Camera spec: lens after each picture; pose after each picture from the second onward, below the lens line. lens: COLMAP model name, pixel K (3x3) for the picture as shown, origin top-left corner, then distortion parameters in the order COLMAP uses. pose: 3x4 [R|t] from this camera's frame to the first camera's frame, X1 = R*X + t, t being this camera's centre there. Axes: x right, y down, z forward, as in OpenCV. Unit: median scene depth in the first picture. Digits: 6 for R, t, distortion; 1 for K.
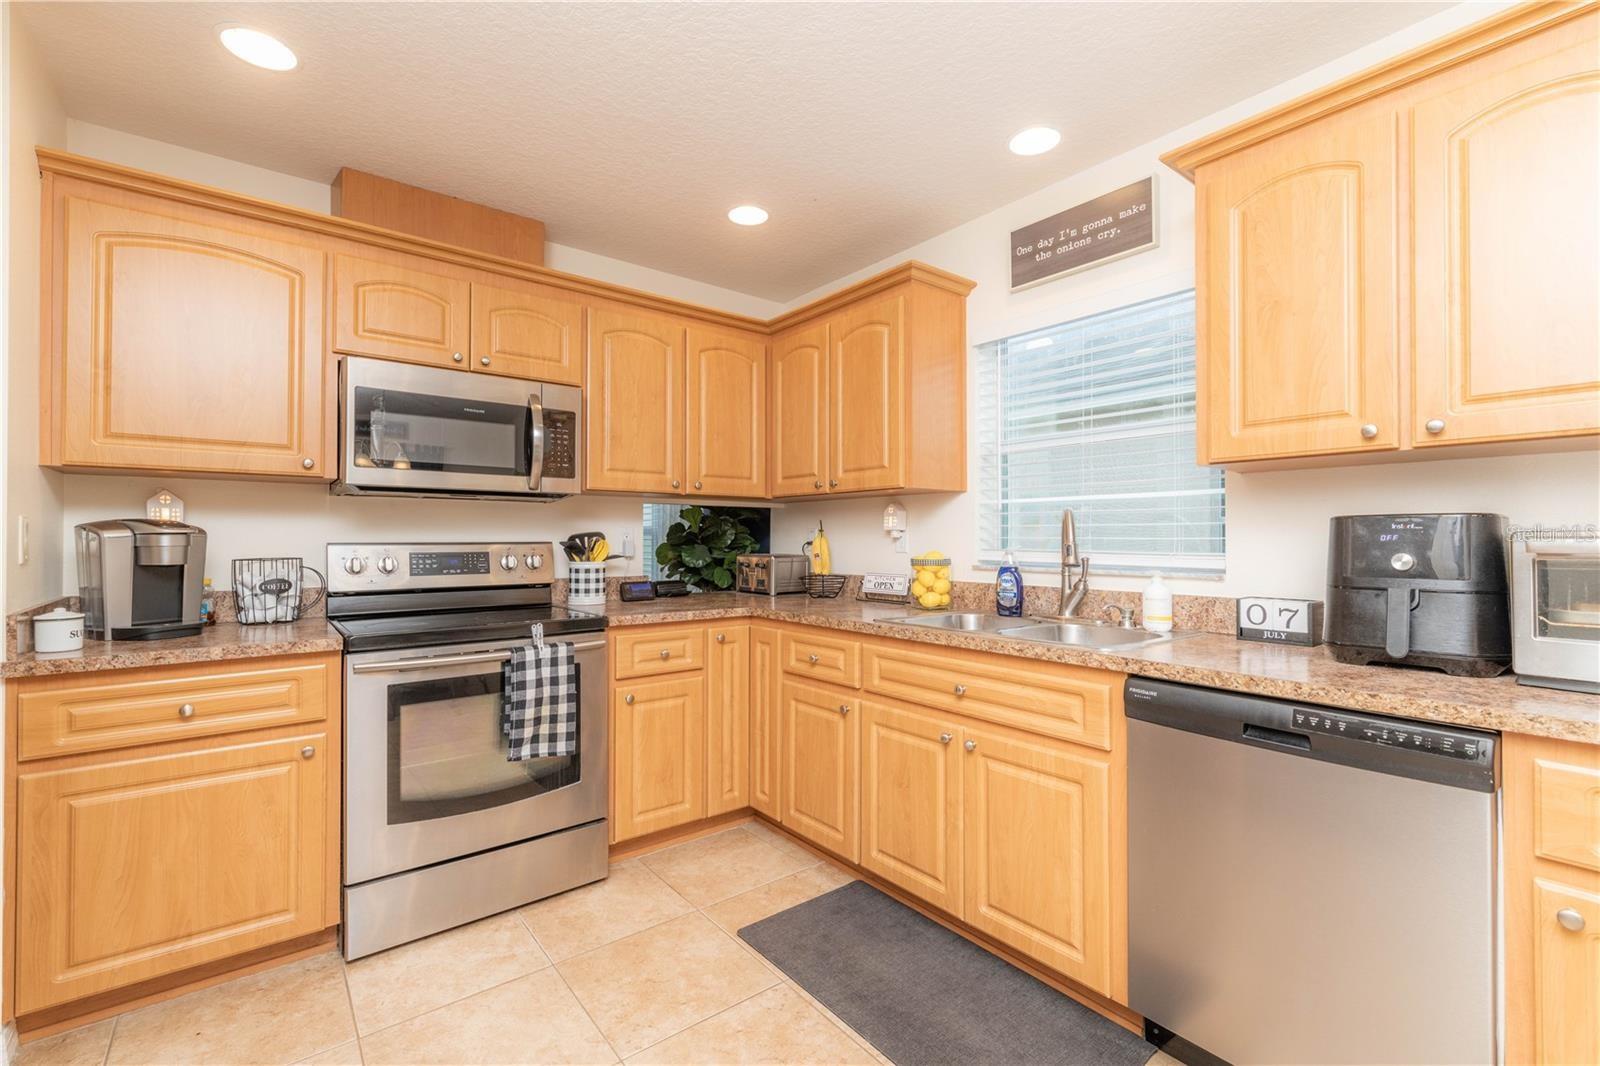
lens RADIAL K [[702.5, 0, 807.7], [0, 702.5, 536.2], [0, 0, 1]] dist [0.002730, 0.000286]
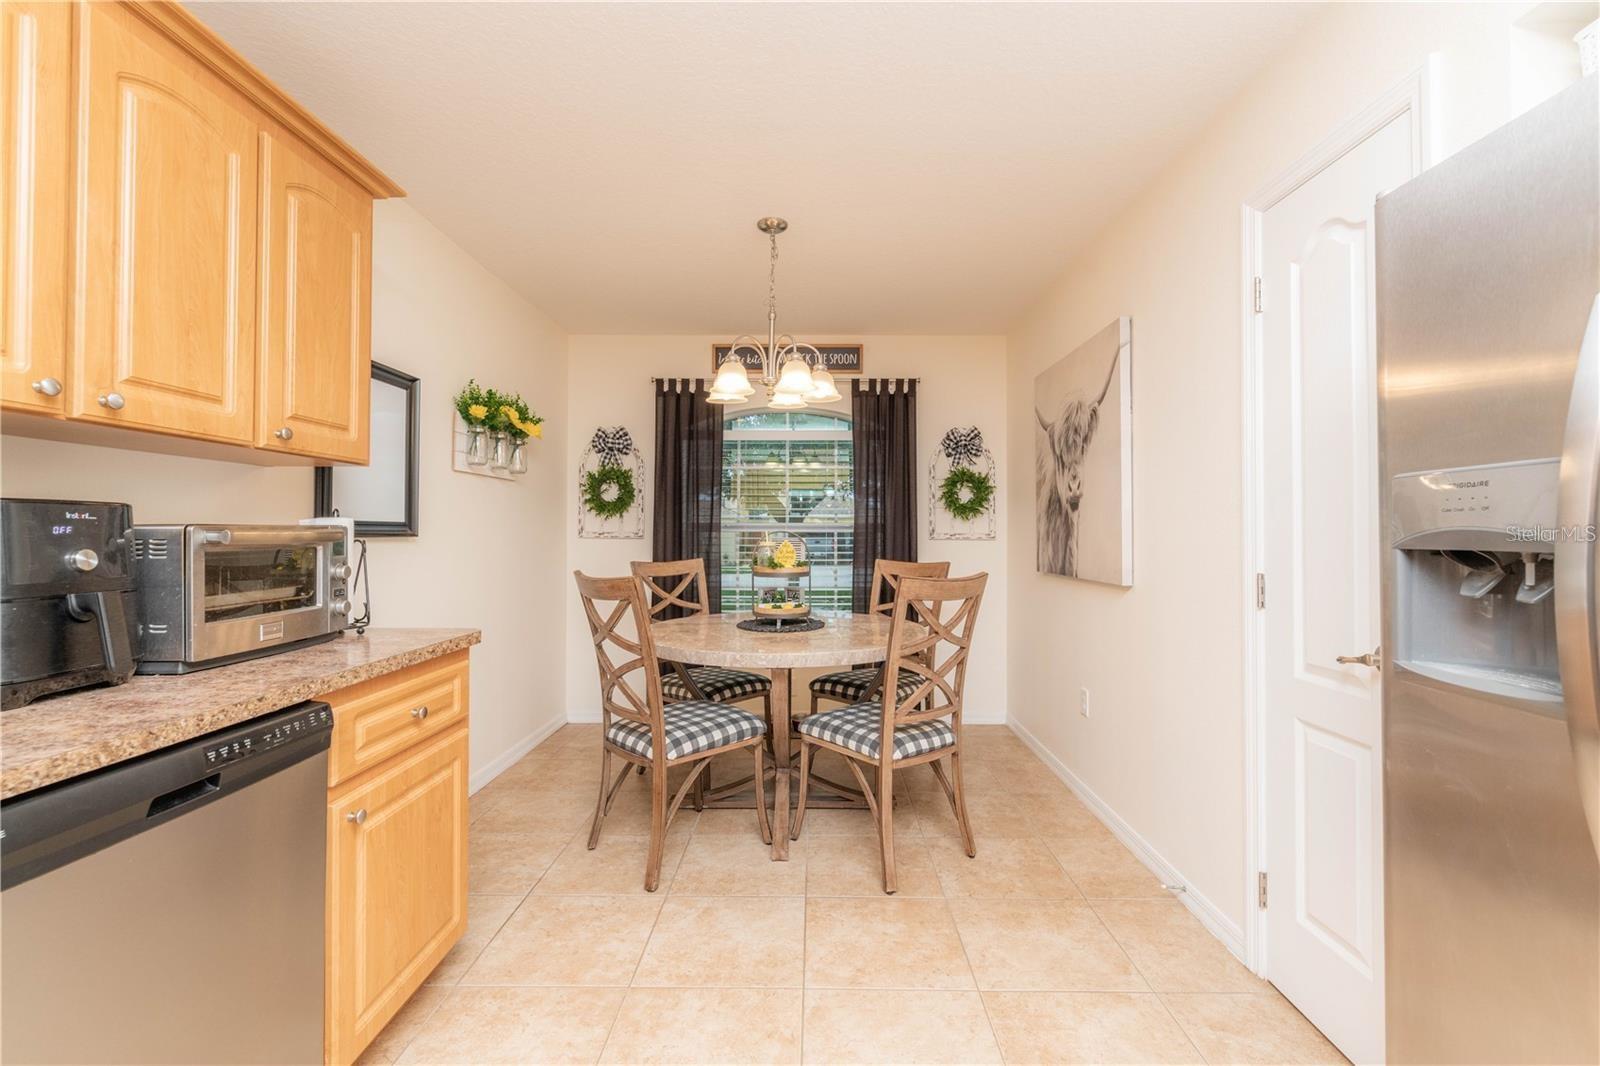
lens RADIAL K [[702.5, 0, 799.5], [0, 702.5, 525.1], [0, 0, 1]] dist [0.002730, 0.000286]
pose [[-0.770285, 0.001538, 0.637697, -0.185343], [-0.011091, 0.999814, -0.015809, 0.000116], [-0.637603, -0.019250, -0.770125, 0.665295]]
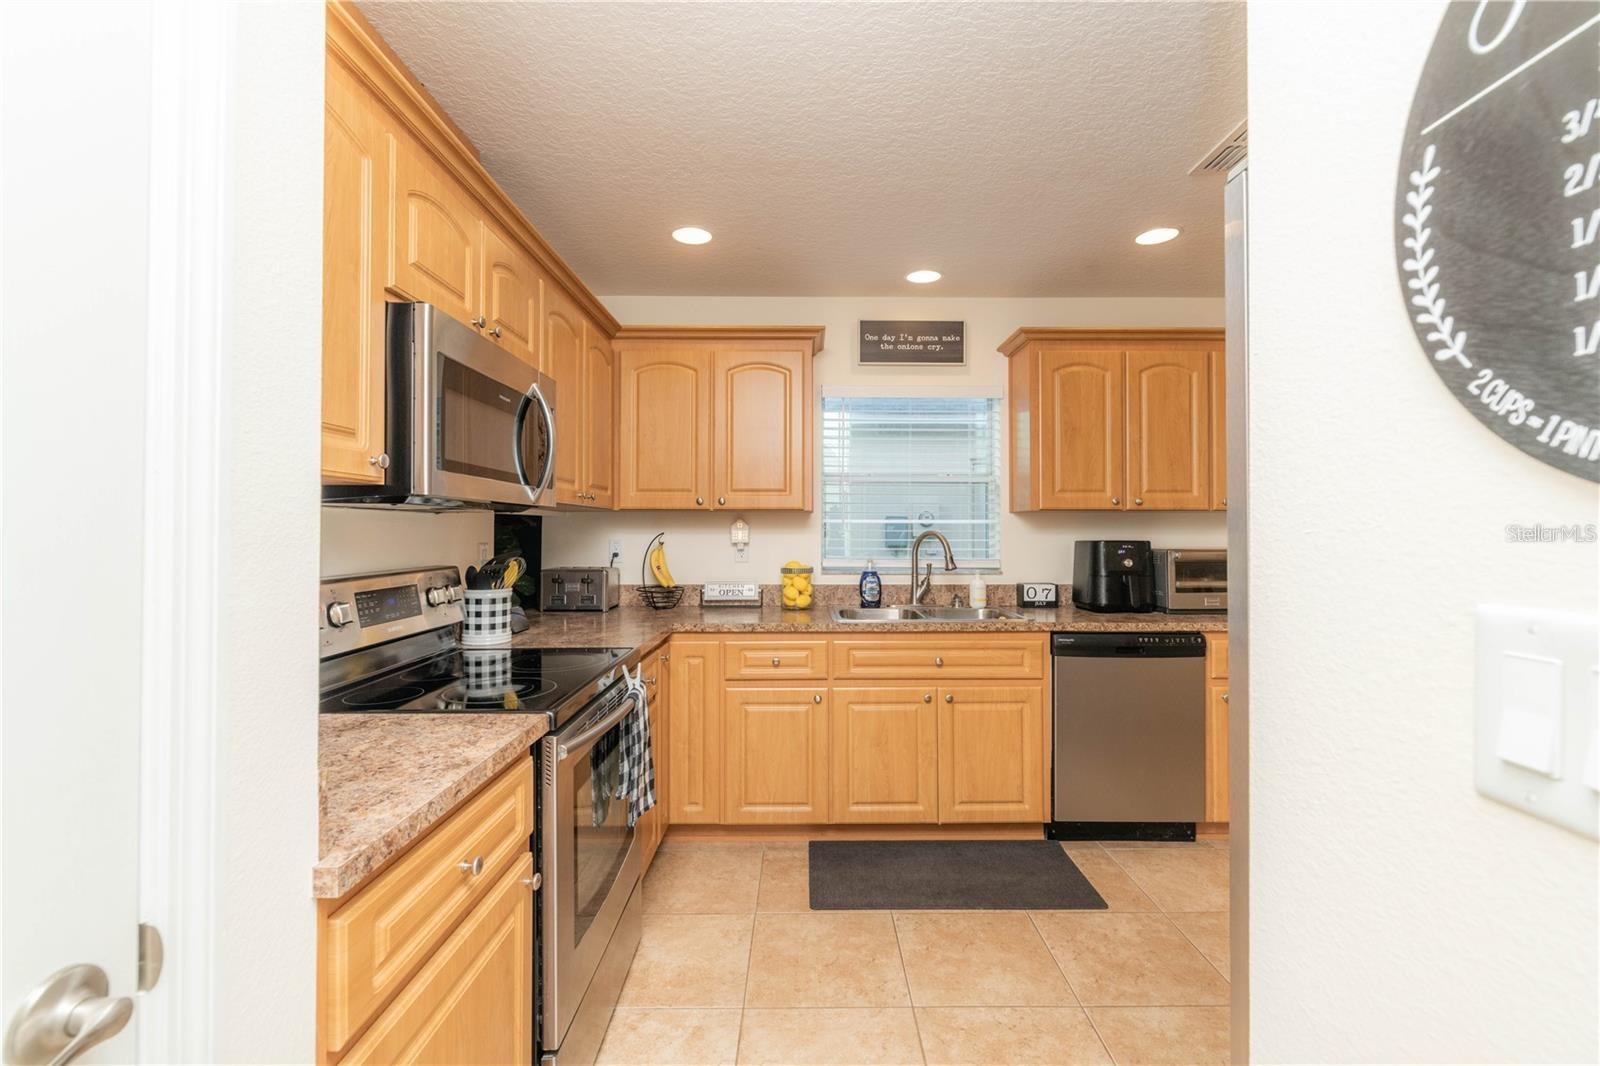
lens RADIAL K [[702.5, 0, 815.0], [0, 702.5, 527.2], [0, 0, 1]] dist [0.002730, 0.000286]
pose [[0.607309, 0.001415, 0.794464, -0.875362], [-0.002936, 0.999996, 0.000464, -0.043256], [-0.794460, -0.002615, 0.607311, 0.274687]]
